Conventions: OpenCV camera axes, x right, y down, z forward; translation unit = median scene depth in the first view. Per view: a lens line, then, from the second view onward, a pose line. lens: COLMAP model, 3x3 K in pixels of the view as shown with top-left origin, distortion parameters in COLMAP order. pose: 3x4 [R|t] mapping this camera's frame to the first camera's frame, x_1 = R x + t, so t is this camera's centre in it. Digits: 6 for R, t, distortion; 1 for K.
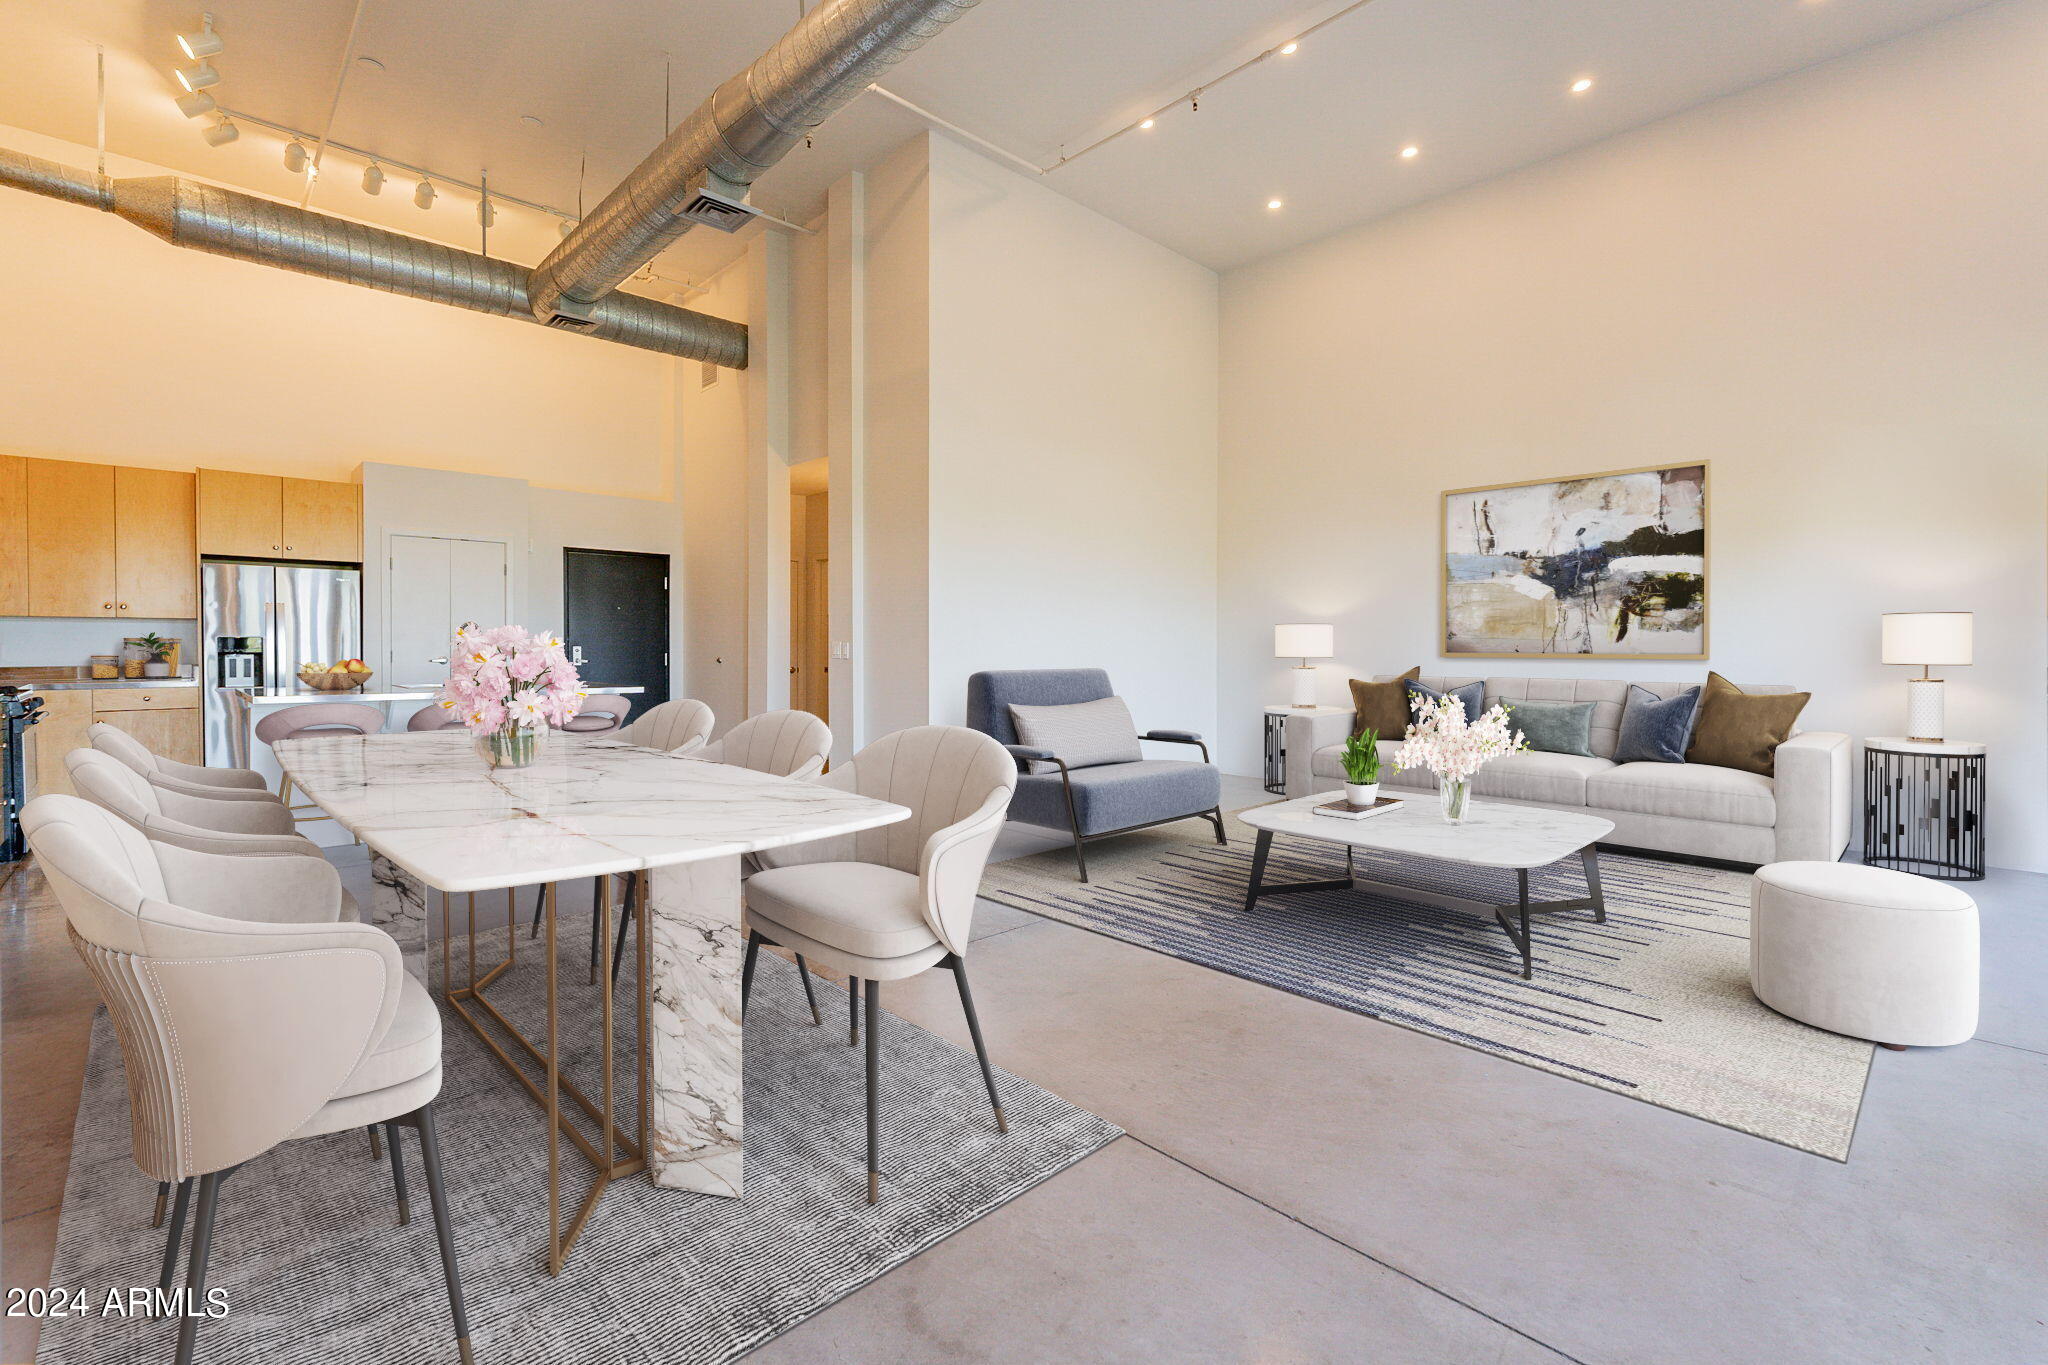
lens RADIAL K [[907.9, 0, 1031.0], [0, 907.9, 654.2], [0, 0, 1]] dist [-0.004686, 0.000357]
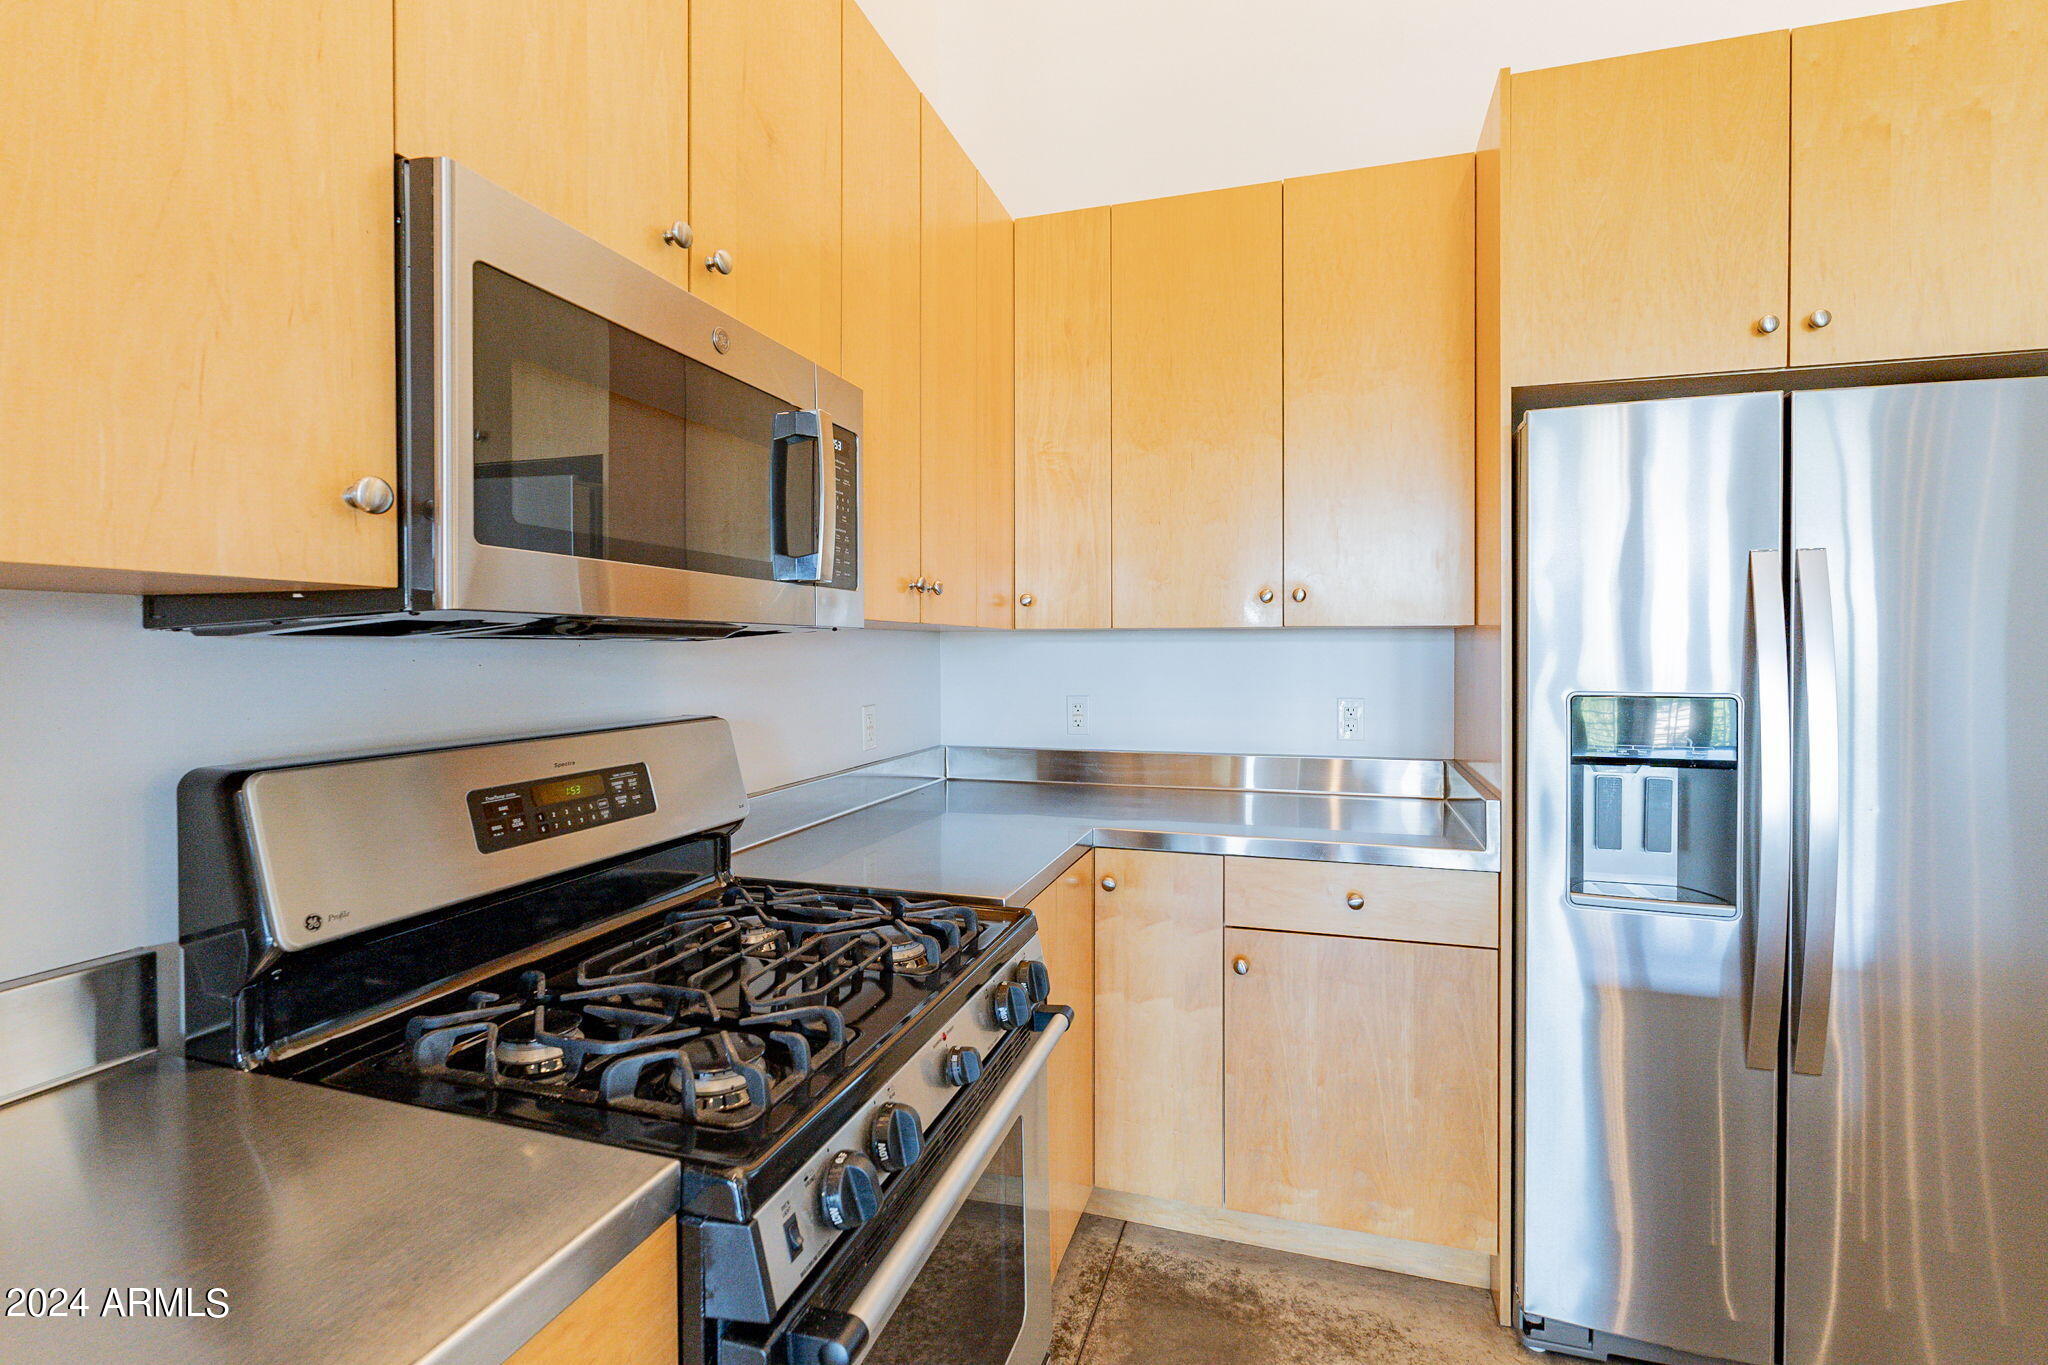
lens RADIAL K [[907.9, 0, 1030.2], [0, 907.9, 656.8], [0, 0, 1]] dist [-0.004686, 0.000357]
pose [[0.462615, 0.009786, -0.886505, -0.707191], [-0.010143, 0.999932, 0.005745, -0.028605], [0.886501, 0.006334, 0.462683, 0.711326]]
